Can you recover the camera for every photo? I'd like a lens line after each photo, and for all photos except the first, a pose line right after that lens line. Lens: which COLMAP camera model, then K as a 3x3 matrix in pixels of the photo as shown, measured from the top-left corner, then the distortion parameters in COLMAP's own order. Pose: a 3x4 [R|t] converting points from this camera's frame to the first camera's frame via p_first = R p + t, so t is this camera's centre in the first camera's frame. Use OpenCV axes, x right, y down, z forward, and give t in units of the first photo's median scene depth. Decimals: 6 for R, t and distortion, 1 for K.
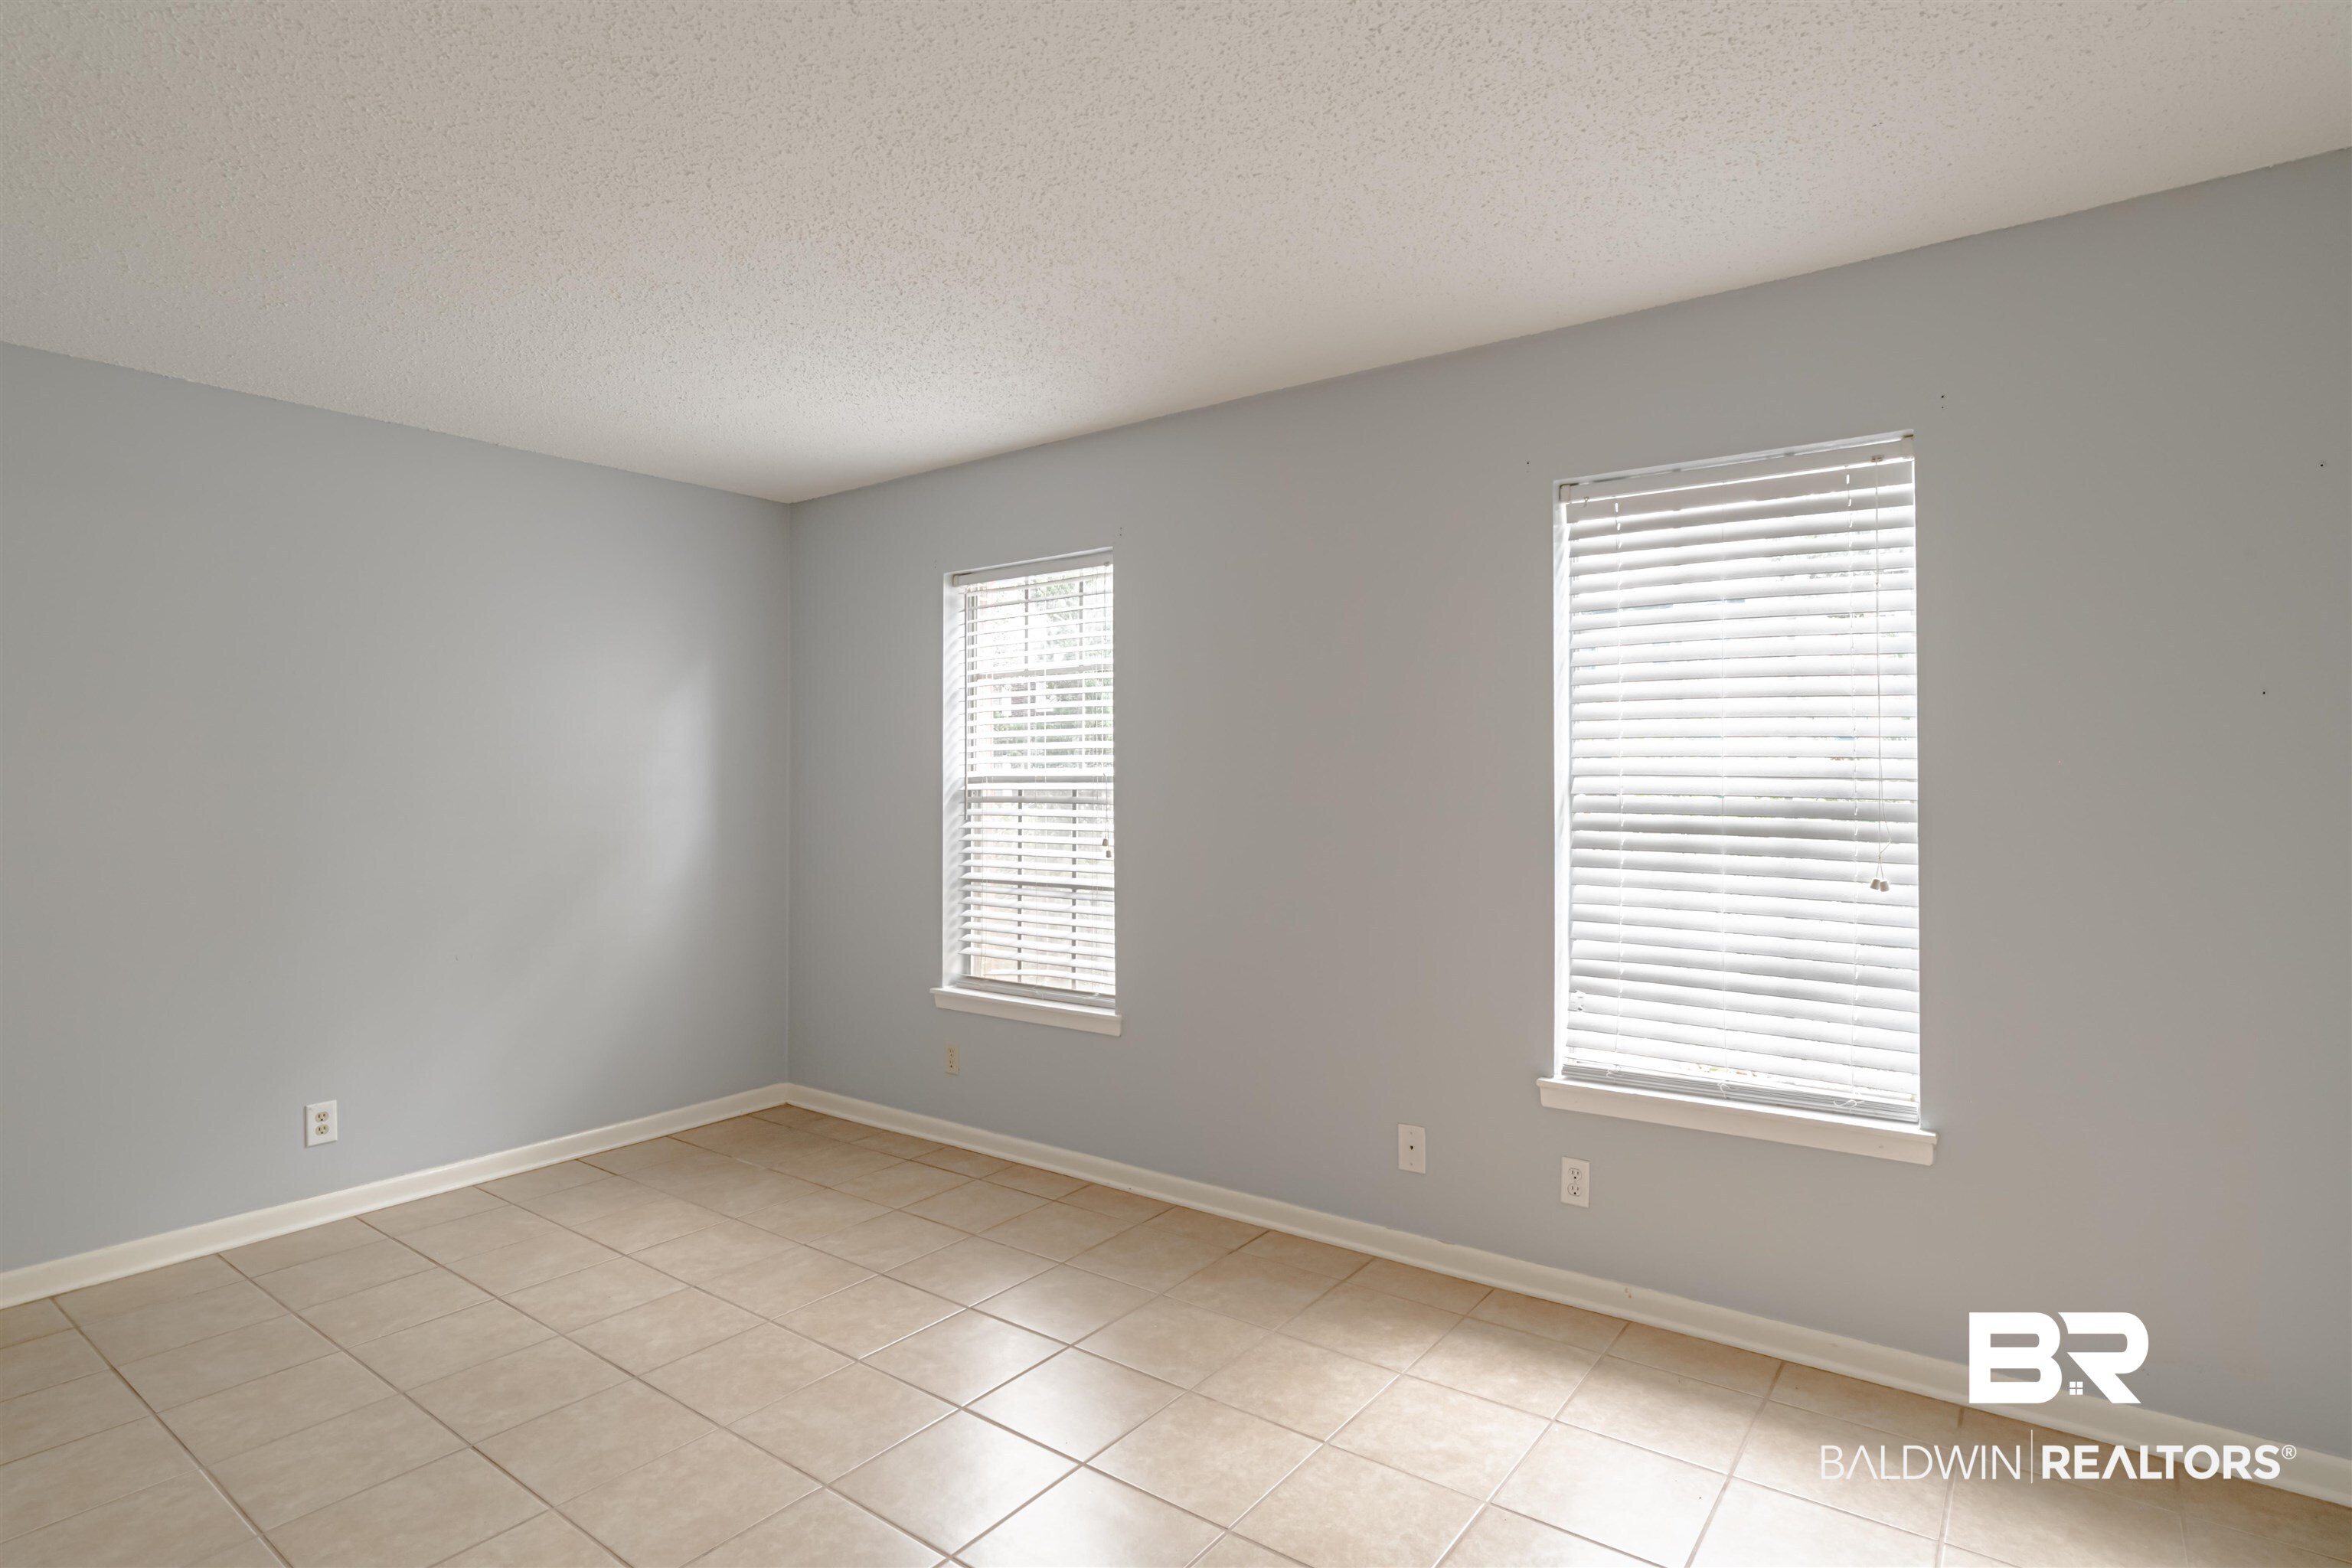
lens RADIAL K [[1199.4, 0, 1190.7], [0, 1199.4, 772.7], [0, 0, 1]] dist [-0.040206, 0.021084]
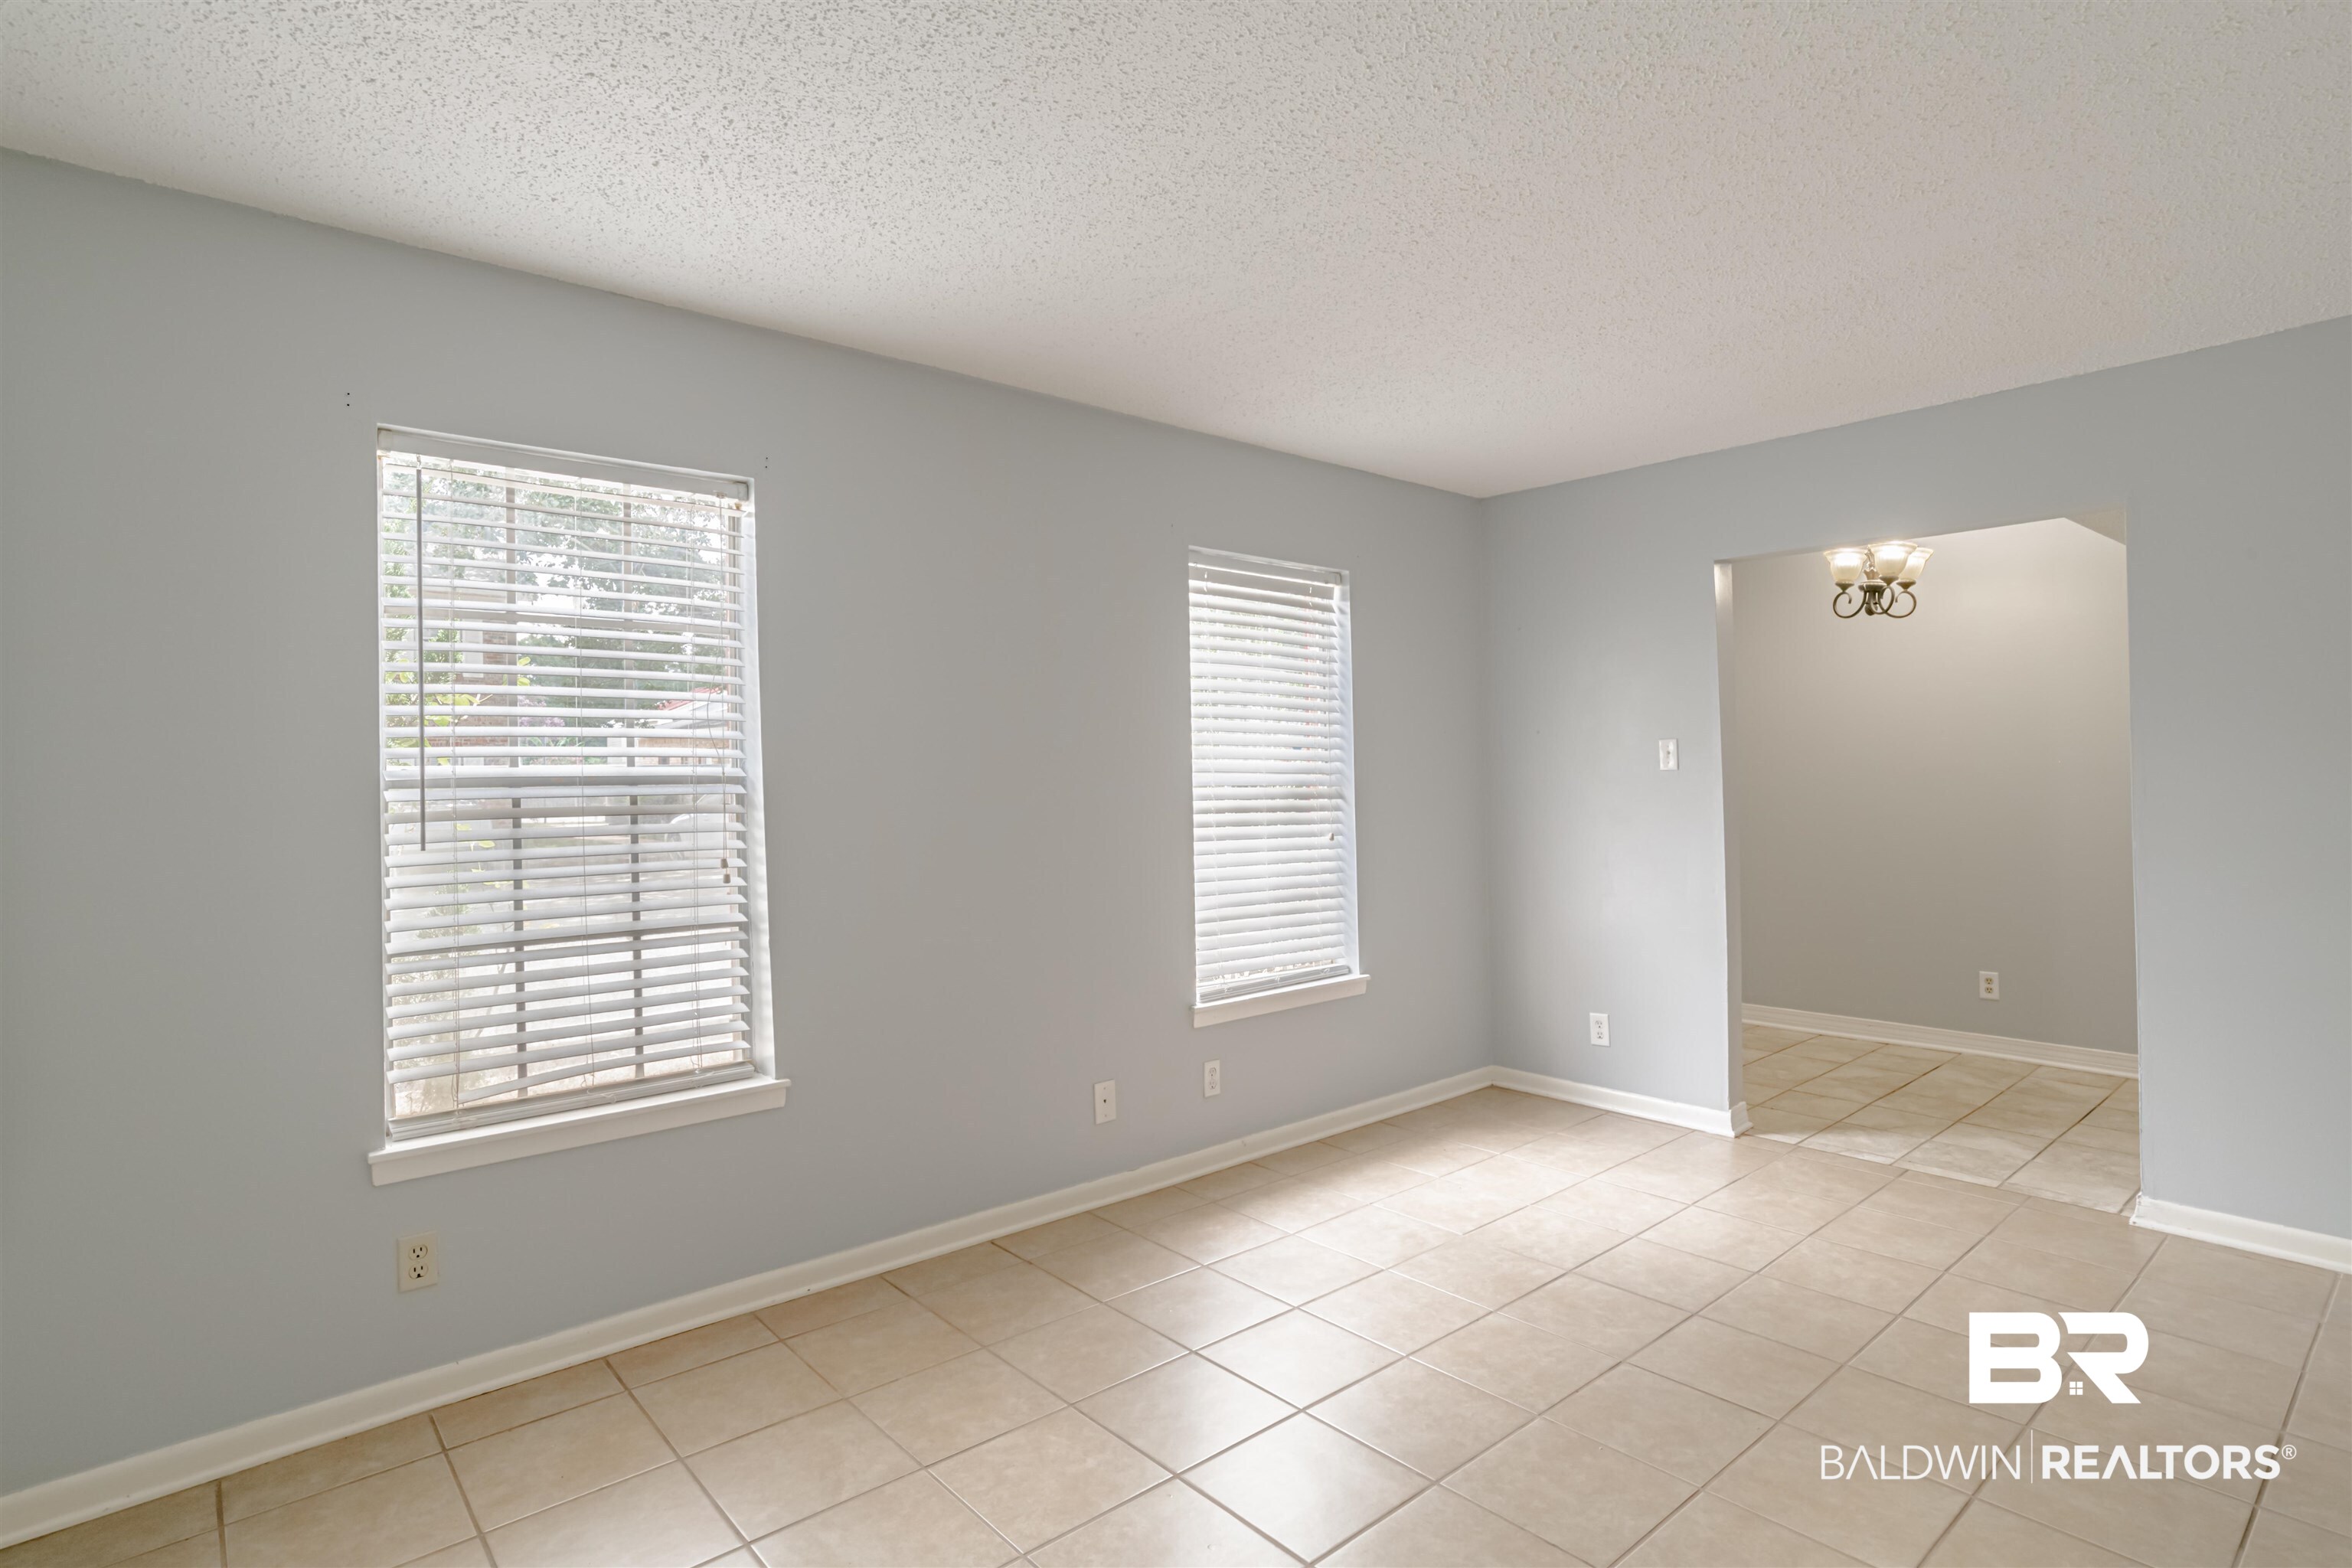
lens RADIAL K [[1199.4, 0, 1186.3], [0, 1199.4, 773.6], [0, 0, 1]] dist [-0.040206, 0.021084]
pose [[0.212865, 0.003410, 0.977076, -1.003511], [0.008557, 0.999949, -0.005354, 0.011249], [-0.977044, 0.009500, 0.212825, 0.751423]]
